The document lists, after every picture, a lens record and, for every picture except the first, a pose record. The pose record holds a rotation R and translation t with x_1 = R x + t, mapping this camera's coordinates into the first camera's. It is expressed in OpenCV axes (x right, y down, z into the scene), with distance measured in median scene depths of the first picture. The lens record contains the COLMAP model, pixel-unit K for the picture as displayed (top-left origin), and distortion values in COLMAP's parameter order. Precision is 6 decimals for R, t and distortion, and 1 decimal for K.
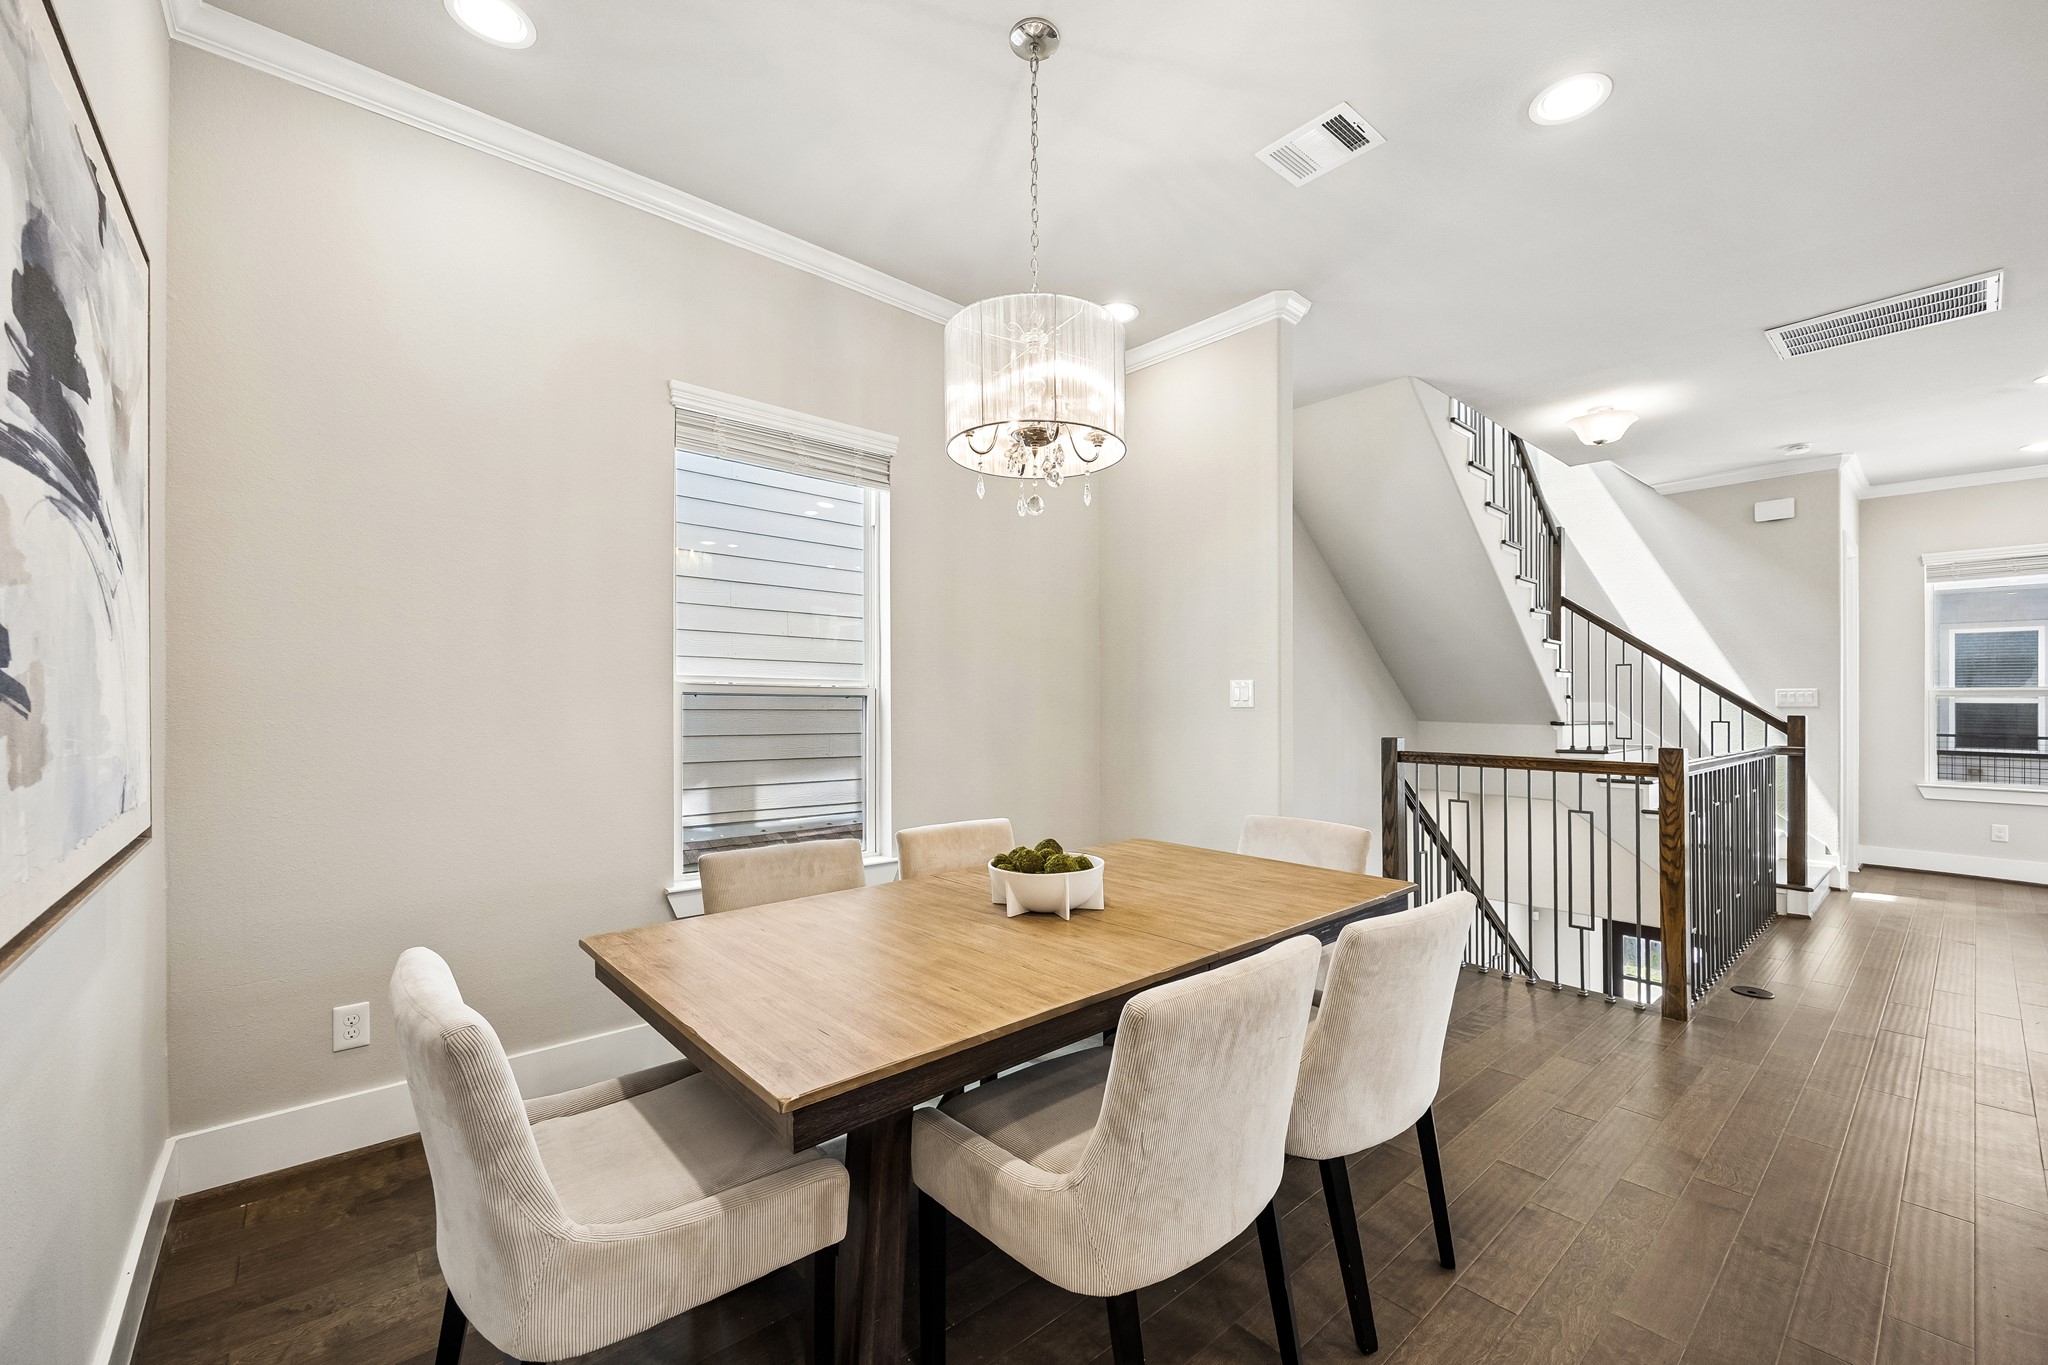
lens RADIAL K [[809.6, 0, 1041.5], [0, 809.6, 700.5], [0, 0, 1]] dist [-0.001337, -0.000178]
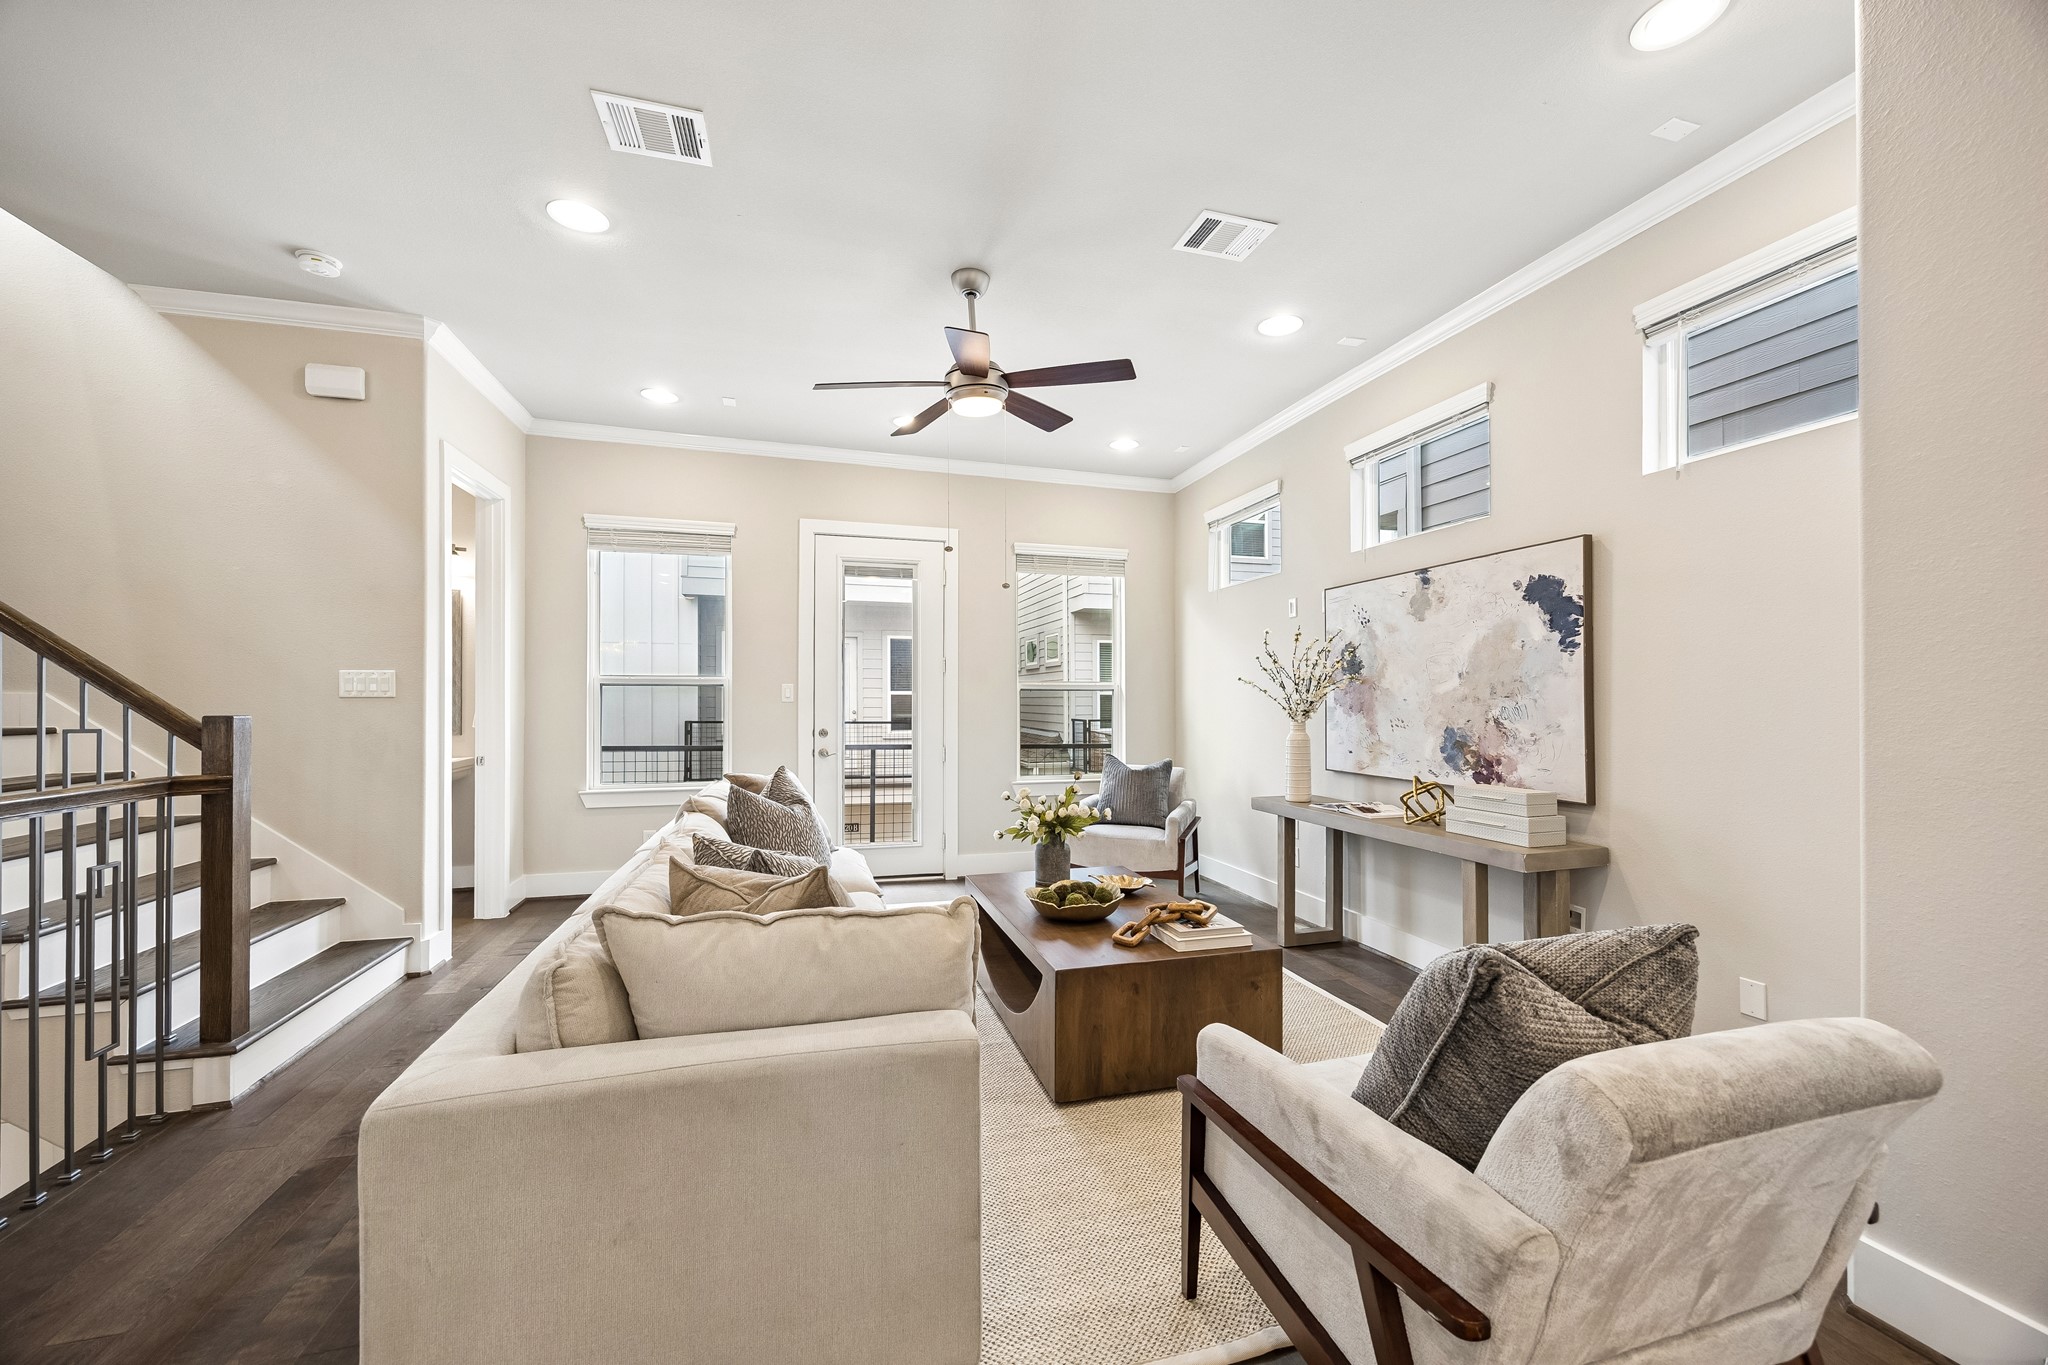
lens RADIAL K [[780.4, 0, 1019.9], [0, 780.4, 694.8], [0, 0, 1]] dist [0.000414, 0.000119]
pose [[0.425767, -0.002519, 0.904829, 0.611553], [0.001984, 0.999996, 0.001850, 0.004988], [-0.904831, 0.001008, 0.425771, 0.280492]]
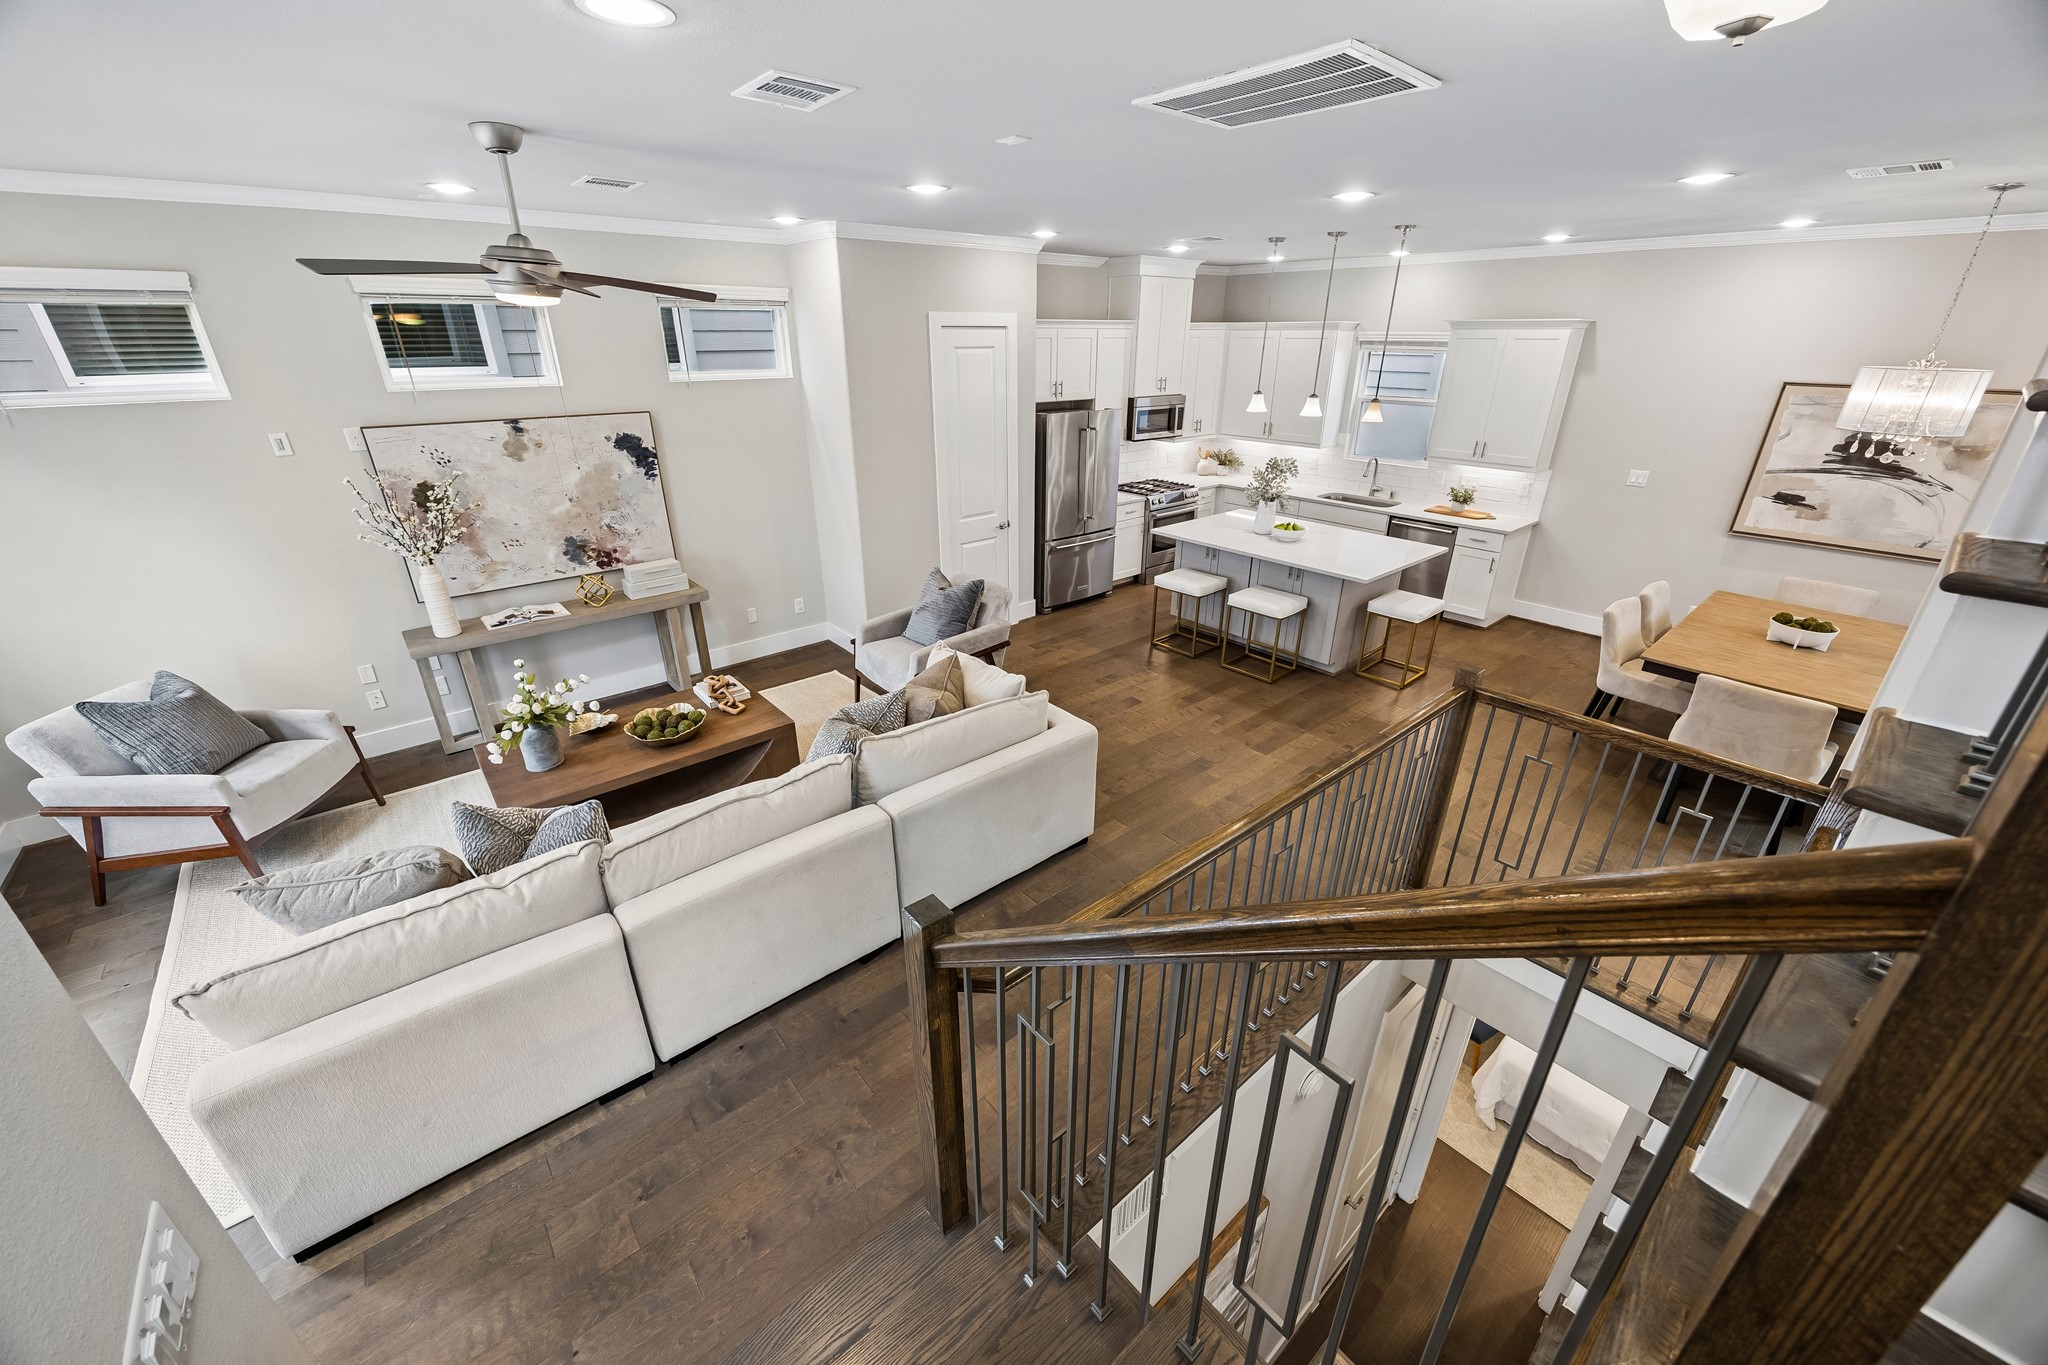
lens RADIAL K [[802.0, 0, 1017.2], [0, 802.0, 686.0], [0, 0, 1]] dist [-0.001203, 0.000205]
pose [[-0.999930, -0.011356, 0.003428, 0.800886], [-0.008964, 0.912678, 0.408581, -0.195312], [-0.007768, 0.408522, -0.912715, 1.156754]]
